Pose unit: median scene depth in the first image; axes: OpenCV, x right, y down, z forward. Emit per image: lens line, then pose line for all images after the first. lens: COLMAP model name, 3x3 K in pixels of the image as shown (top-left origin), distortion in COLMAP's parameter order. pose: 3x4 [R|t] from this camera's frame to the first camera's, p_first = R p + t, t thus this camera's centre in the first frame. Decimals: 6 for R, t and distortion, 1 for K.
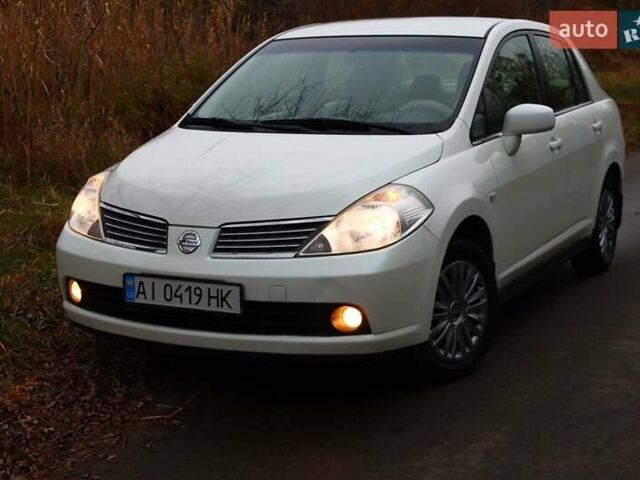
lens RADIAL K [[1104.6, 0, 320.0], [0, 1104.6, 240.0], [0, 0, 1]] dist [-0.011652, -0.027440]
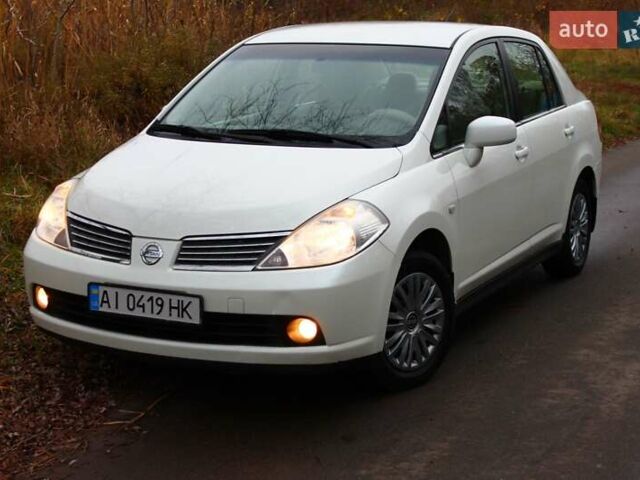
lens RADIAL K [[1169.7, 0, 320.0], [0, 1169.7, 240.0], [0, 0, 1]] dist [-0.001539, 0.047052]
pose [[0.999900, 0.012057, 0.007395, 0.030332], [-0.012178, 0.999789, 0.016548, -0.030650], [-0.007194, -0.016636, 0.999836, -0.094438]]
